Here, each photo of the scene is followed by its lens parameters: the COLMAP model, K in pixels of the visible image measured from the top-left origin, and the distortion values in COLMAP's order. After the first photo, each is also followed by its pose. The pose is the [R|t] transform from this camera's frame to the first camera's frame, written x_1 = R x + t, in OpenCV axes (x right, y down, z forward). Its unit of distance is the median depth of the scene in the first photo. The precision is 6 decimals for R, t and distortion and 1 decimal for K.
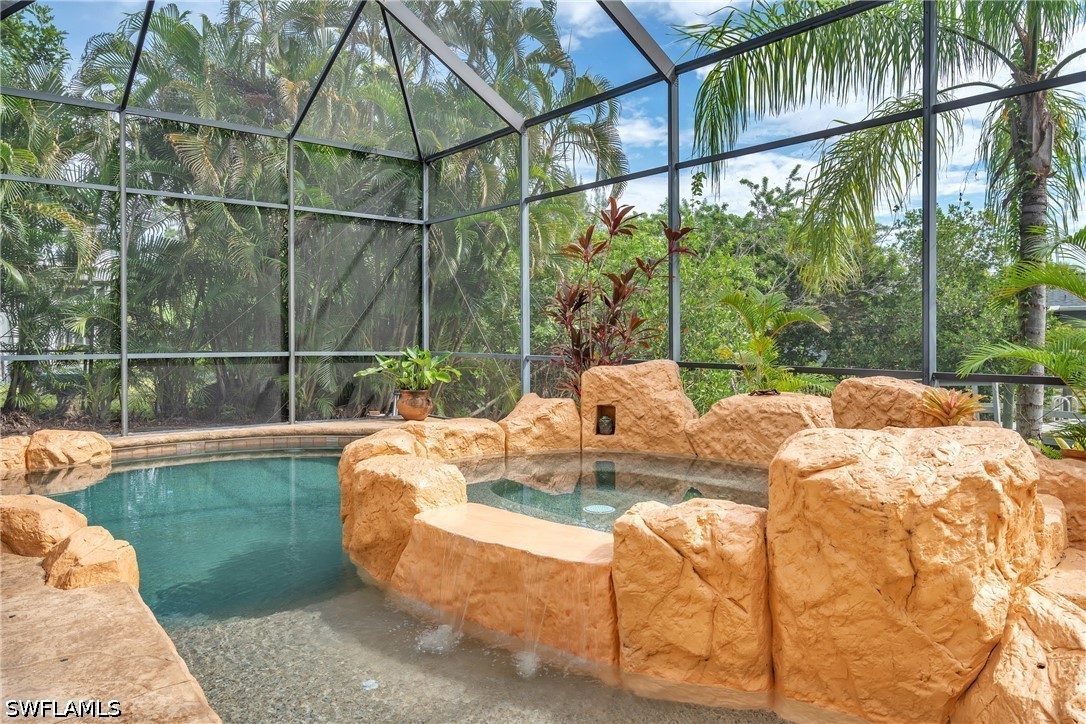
lens RADIAL K [[778.9, 0, 540.0], [0, 778.9, 333.2], [0, 0, 1]] dist [0.011595, -0.003314]
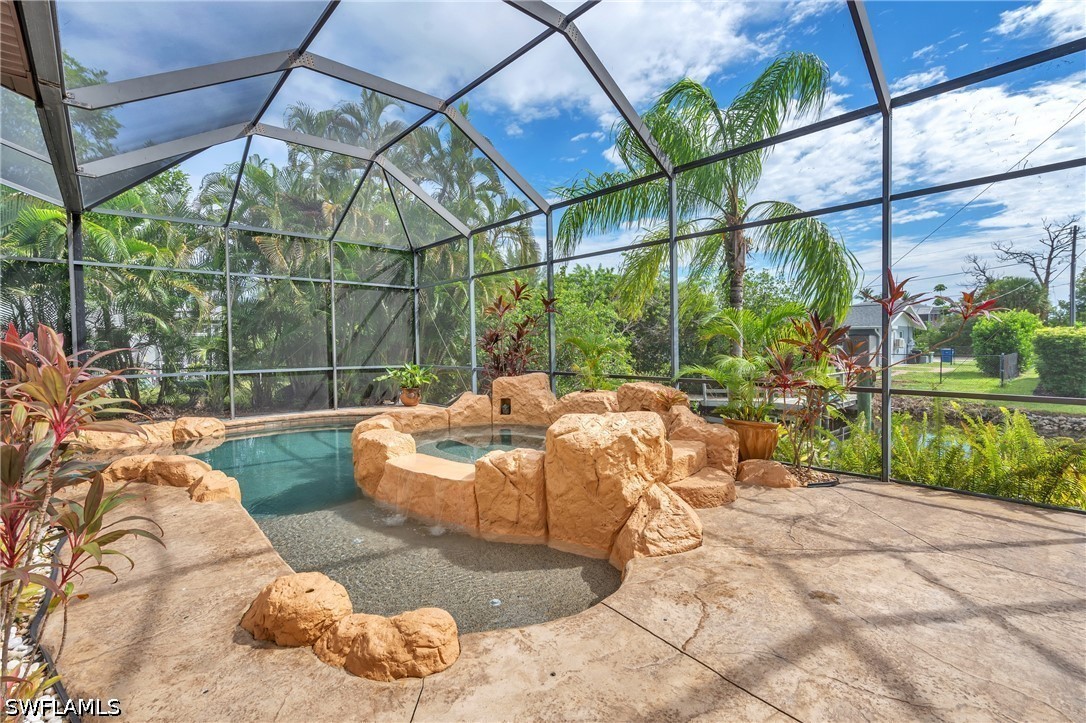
lens RADIAL K [[497.7, 0, 546.0], [0, 497.7, 358.2], [0, 0, 1]] dist [0.000944, 0.000208]
pose [[0.997275, -0.012665, 0.072679, 0.092718], [0.010628, 0.999542, 0.028337, -0.033143], [-0.073004, -0.027487, 0.996953, -0.163756]]
